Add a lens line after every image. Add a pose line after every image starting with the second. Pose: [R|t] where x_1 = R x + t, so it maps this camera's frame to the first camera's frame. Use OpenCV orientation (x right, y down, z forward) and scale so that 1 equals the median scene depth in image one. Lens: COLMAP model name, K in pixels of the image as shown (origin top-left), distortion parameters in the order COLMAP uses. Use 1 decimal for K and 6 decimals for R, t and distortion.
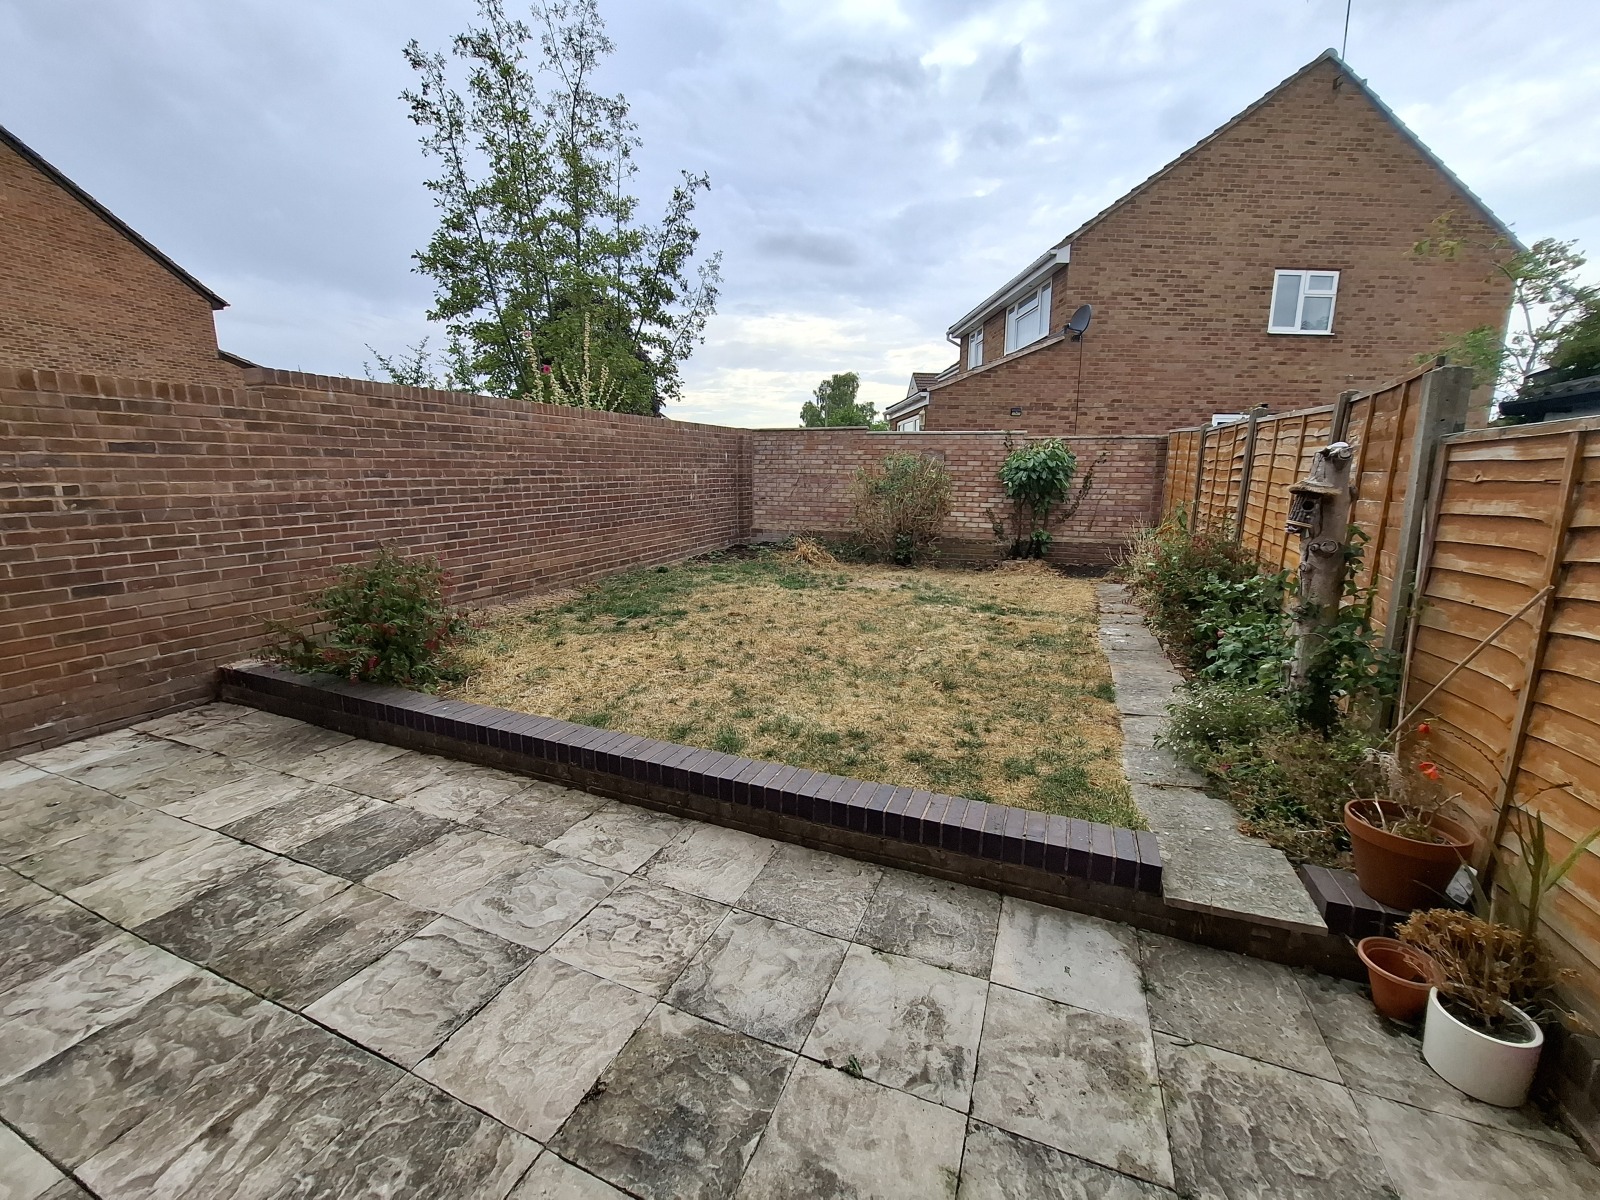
lens RADIAL K [[630.4, 0, 800.9], [0, 630.4, 588.5], [0, 0, 1]] dist [-0.000677, -0.000043]
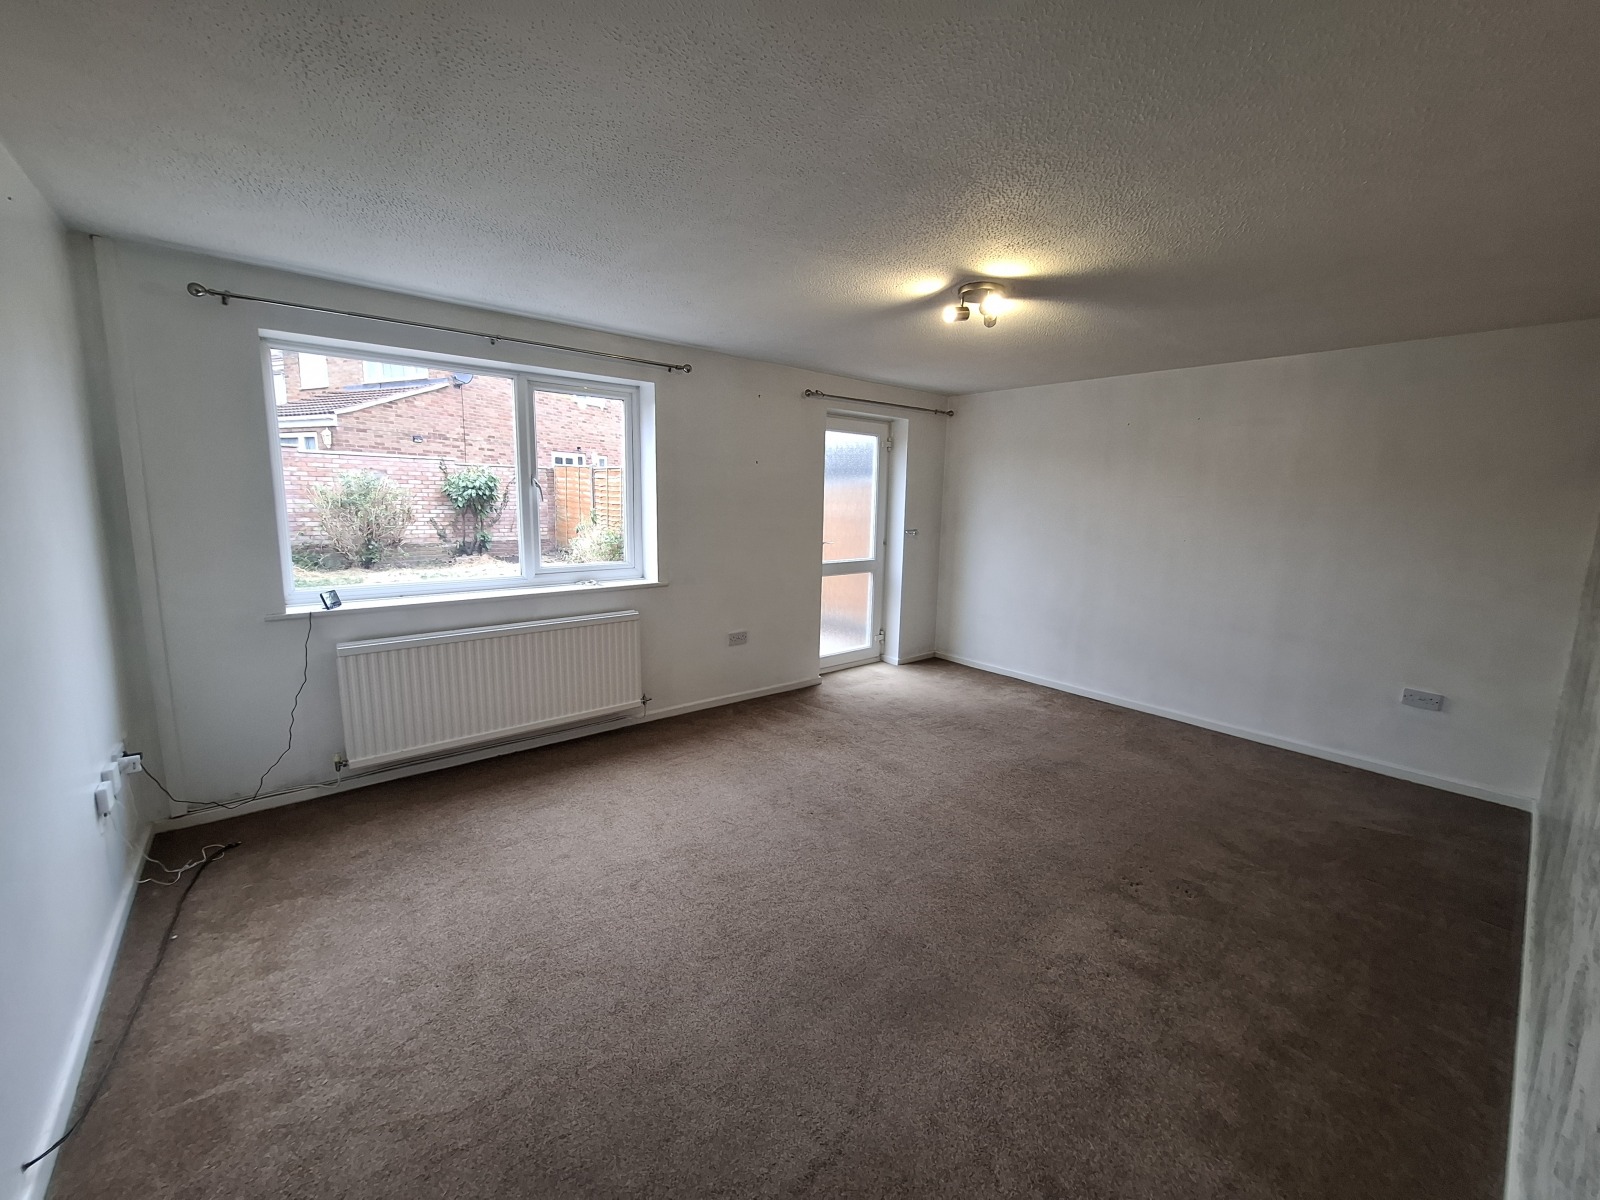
lens RADIAL K [[630.4, 0, 800.9], [0, 630.4, 588.5], [0, 0, 1]] dist [-0.000677, -0.000043]
pose [[0.480545, -0.124270, 0.868121, -0.448394], [0.143592, 0.987699, 0.061902, 0.038308], [-0.865135, 0.094908, 0.492478, -0.232889]]
